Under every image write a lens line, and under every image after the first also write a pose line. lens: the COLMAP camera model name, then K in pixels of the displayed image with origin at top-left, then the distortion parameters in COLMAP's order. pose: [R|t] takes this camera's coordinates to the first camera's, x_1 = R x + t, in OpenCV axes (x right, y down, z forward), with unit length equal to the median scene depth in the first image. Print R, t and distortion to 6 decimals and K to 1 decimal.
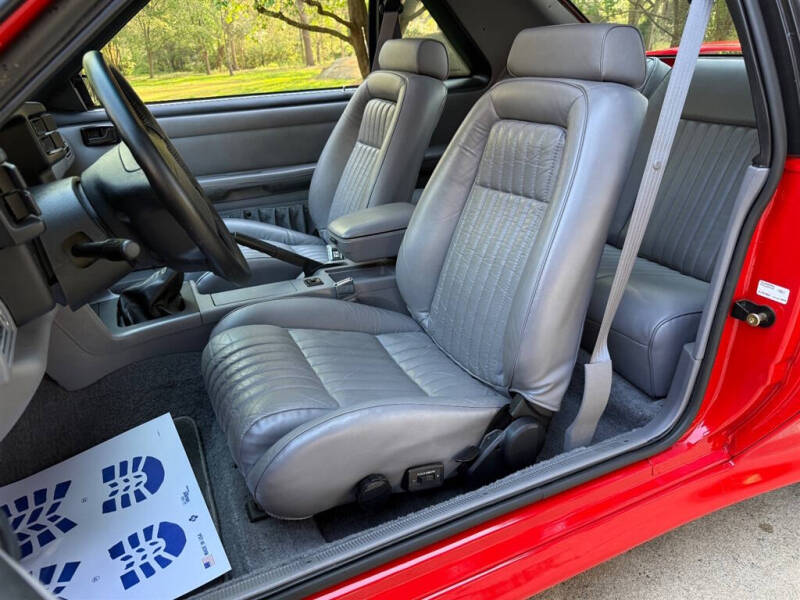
lens RADIAL K [[616.6, 0, 400.0], [0, 616.6, 300.0], [0, 0, 1]] dist [-0.005785, -0.011529]
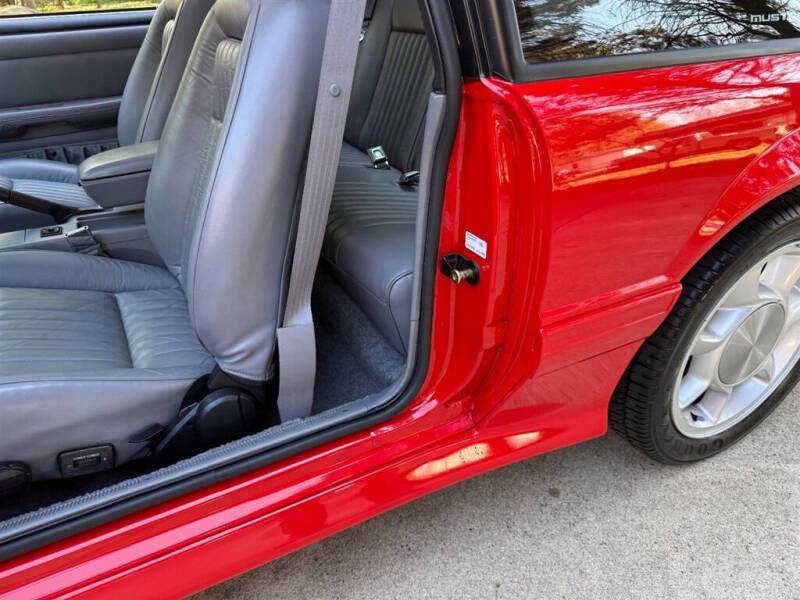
lens RADIAL K [[616.6, 0, 400.0], [0, 616.6, 300.0], [0, 0, 1]] dist [-0.005785, -0.011529]
pose [[0.998174, -0.008230, 0.059841, 0.372371], [0.002897, 0.996057, 0.088672, -0.010376], [-0.060335, -0.088337, 0.994262, 0.116642]]
